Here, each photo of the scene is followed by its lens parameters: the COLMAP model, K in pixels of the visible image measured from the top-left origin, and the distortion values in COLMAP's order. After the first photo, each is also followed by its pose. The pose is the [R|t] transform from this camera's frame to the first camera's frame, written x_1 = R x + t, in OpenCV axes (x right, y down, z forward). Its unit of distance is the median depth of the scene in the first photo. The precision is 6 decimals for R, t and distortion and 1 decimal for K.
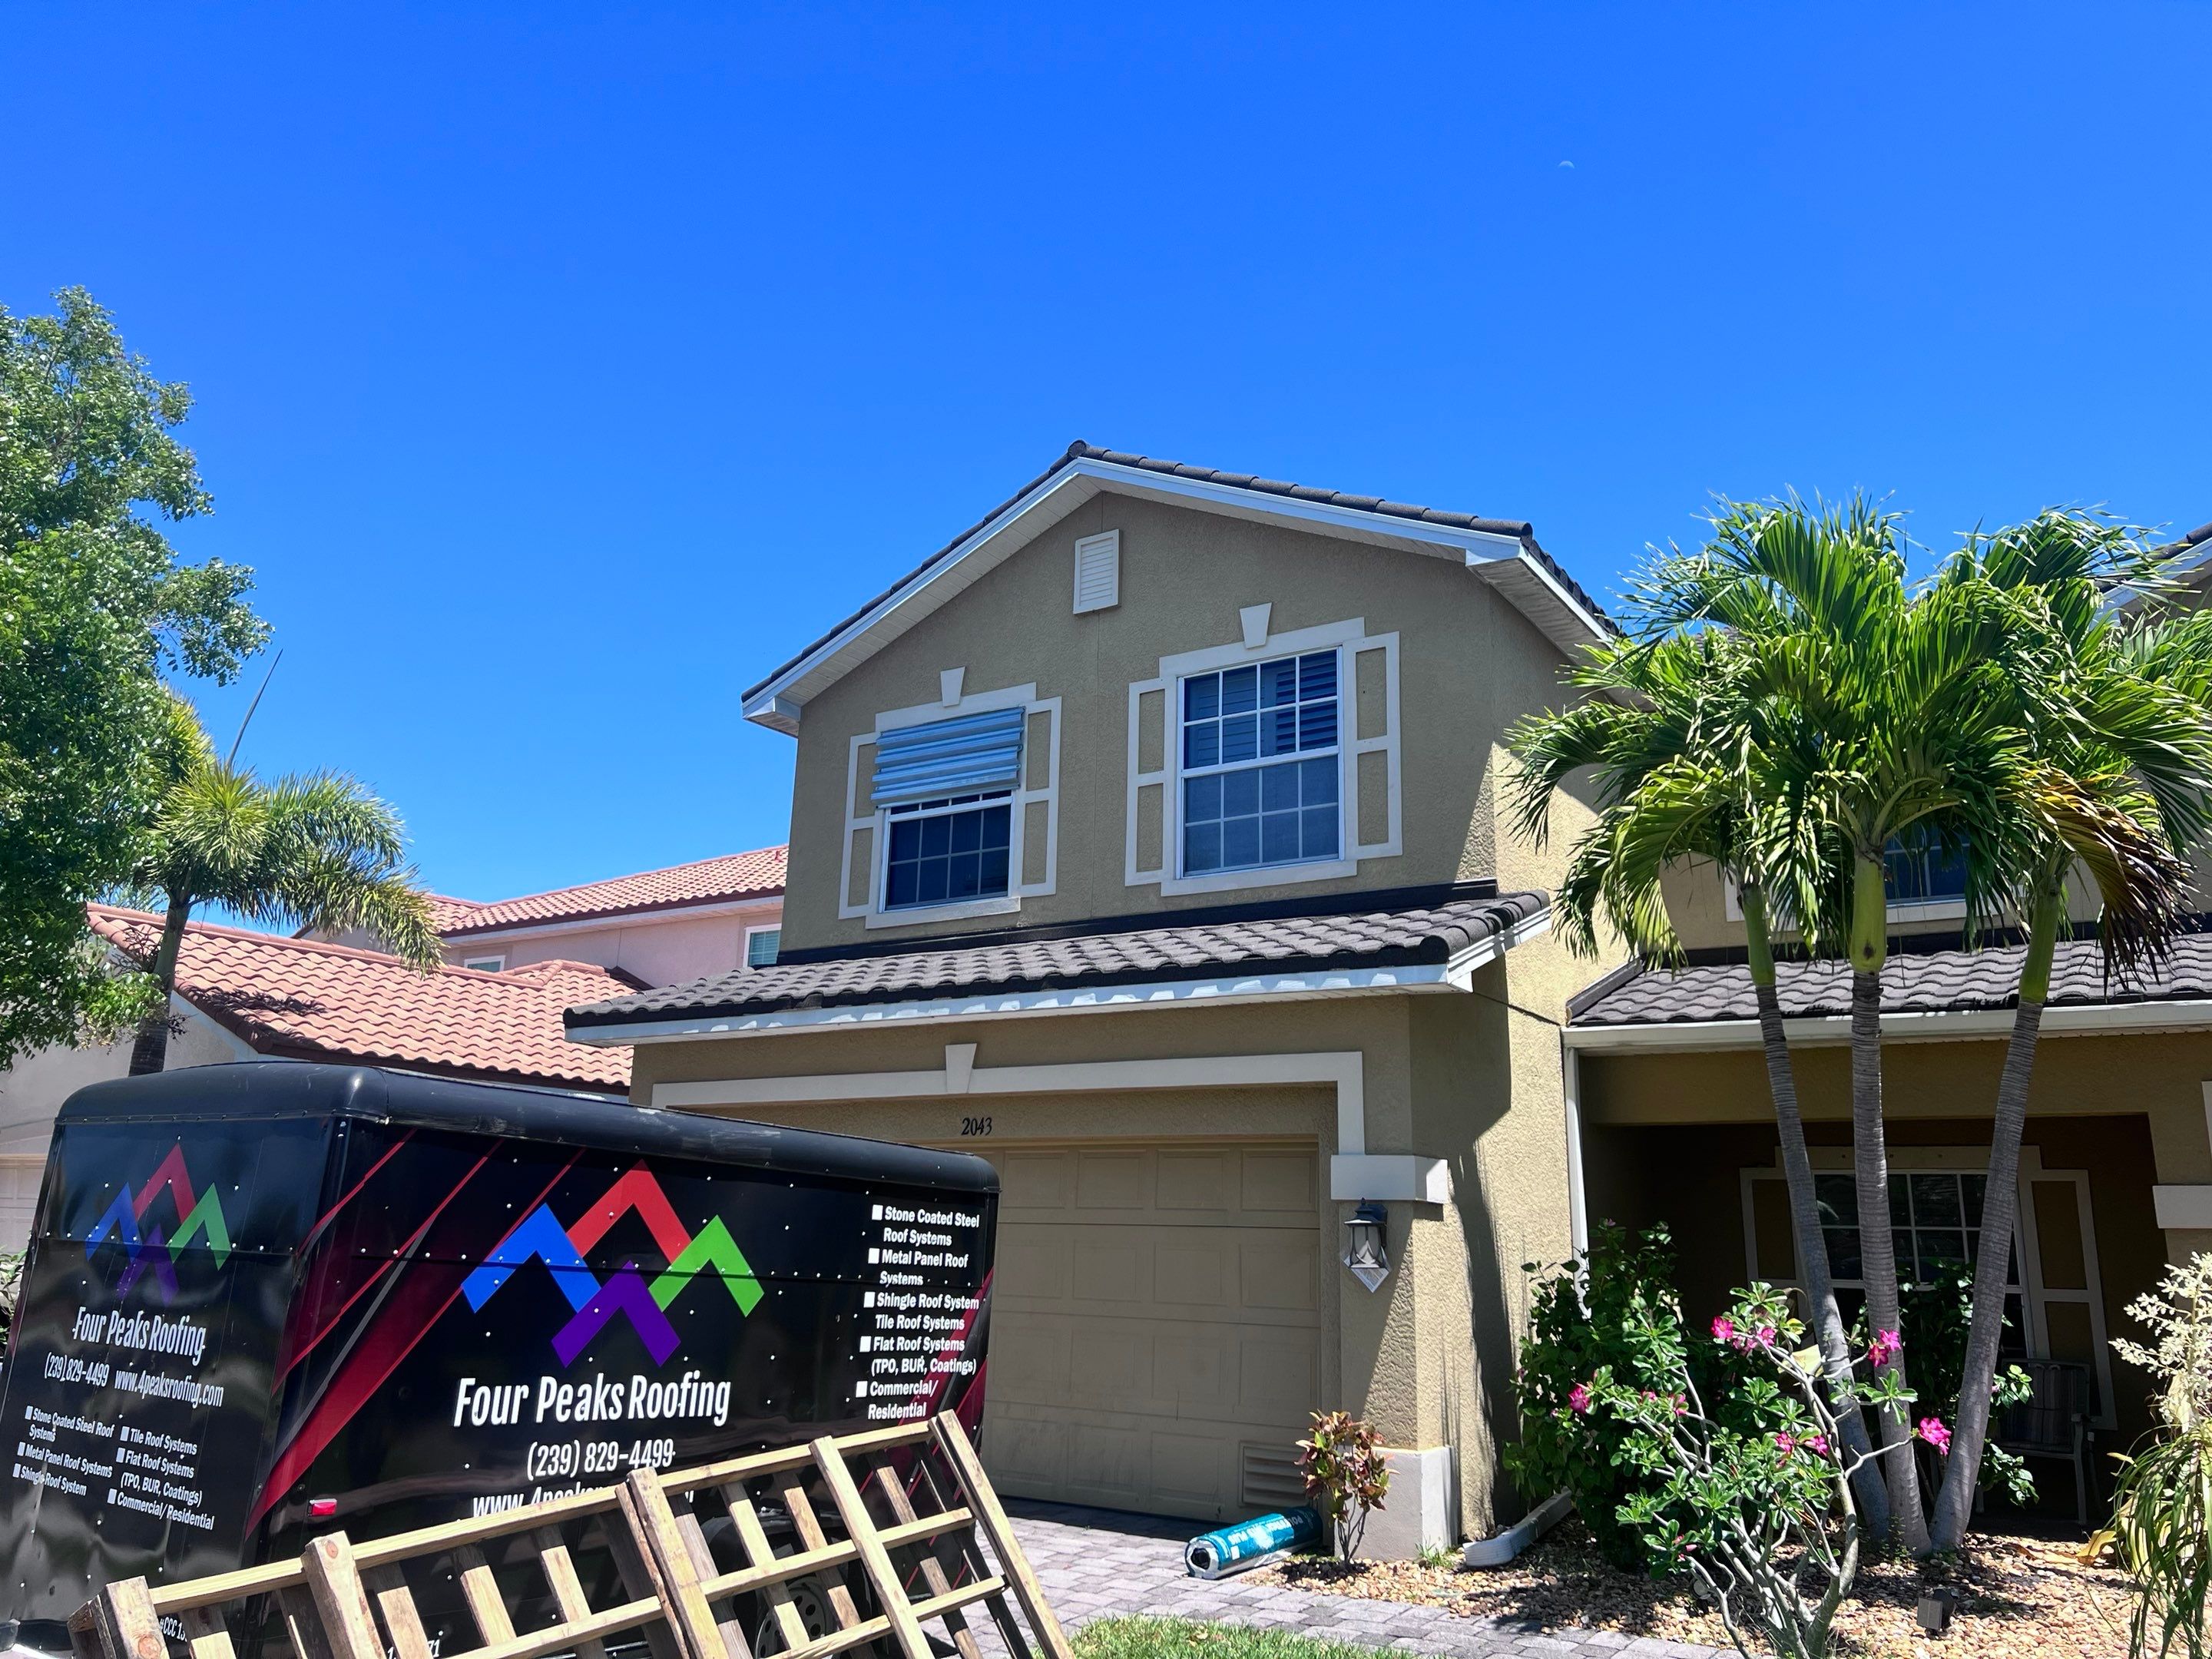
lens RADIAL K [[1640.7, 0, 1138.3], [0, 1640.7, 823.6], [0, 0, 1]] dist [0.059293, -0.068556]
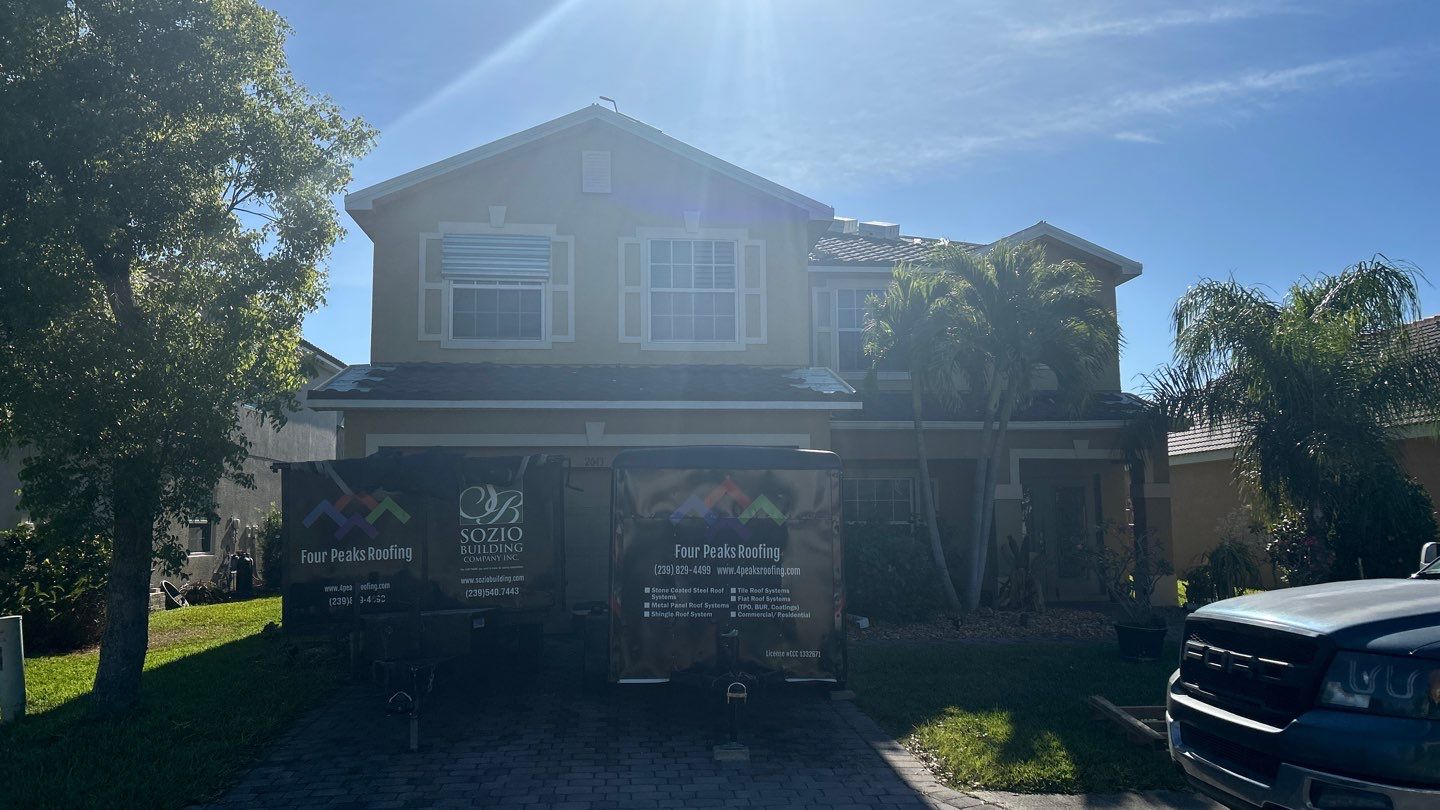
lens RADIAL K [[1078.2, 0, 717.8], [0, 1078.2, 409.7], [0, 0, 1]] dist [0.055207, -0.071710]
pose [[0.781095, 0.035945, 0.623377, -0.792875], [-0.128618, 0.986195, 0.104294, -0.036108], [-0.611022, -0.161641, 0.774935, -0.106437]]
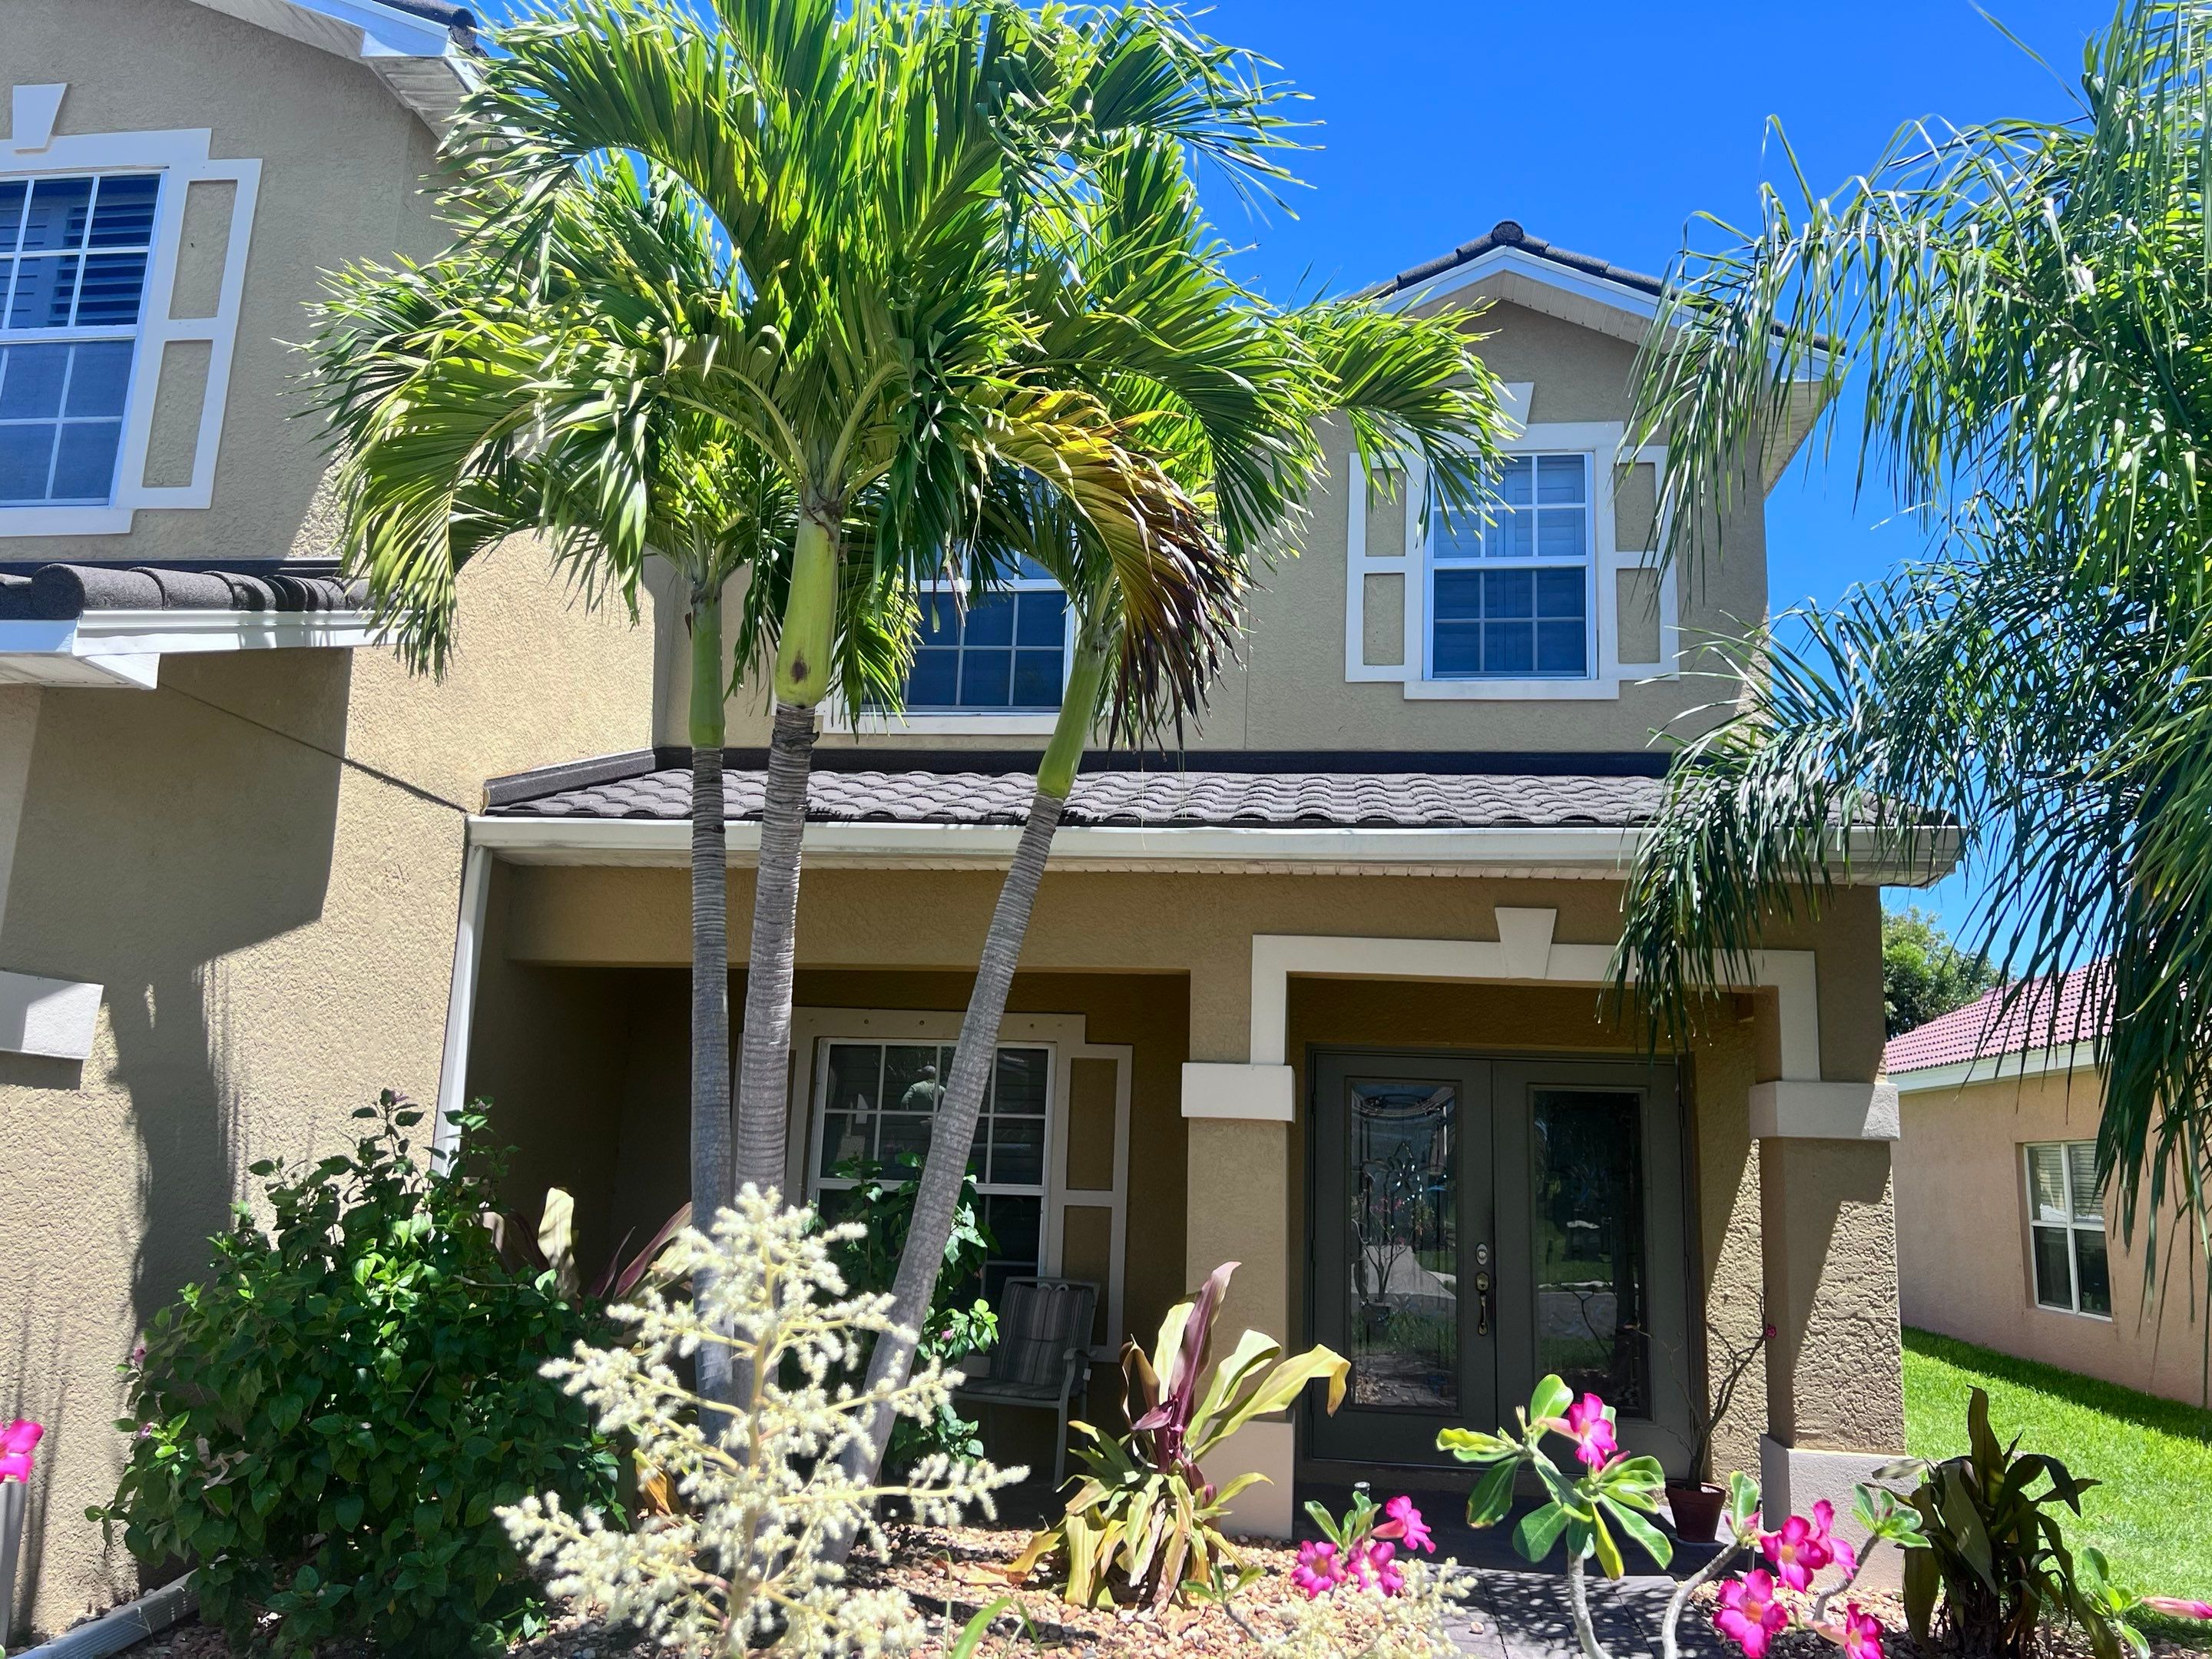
lens RADIAL K [[1640.7, 0, 1122.0], [0, 1640.7, 833.2], [0, 0, 1]] dist [0.059293, -0.068556]
pose [[0.899802, 0.093875, 0.426080, 0.212215], [-0.125442, 0.991007, 0.046568, 0.066930], [-0.417876, -0.095350, 0.903486, 0.281102]]
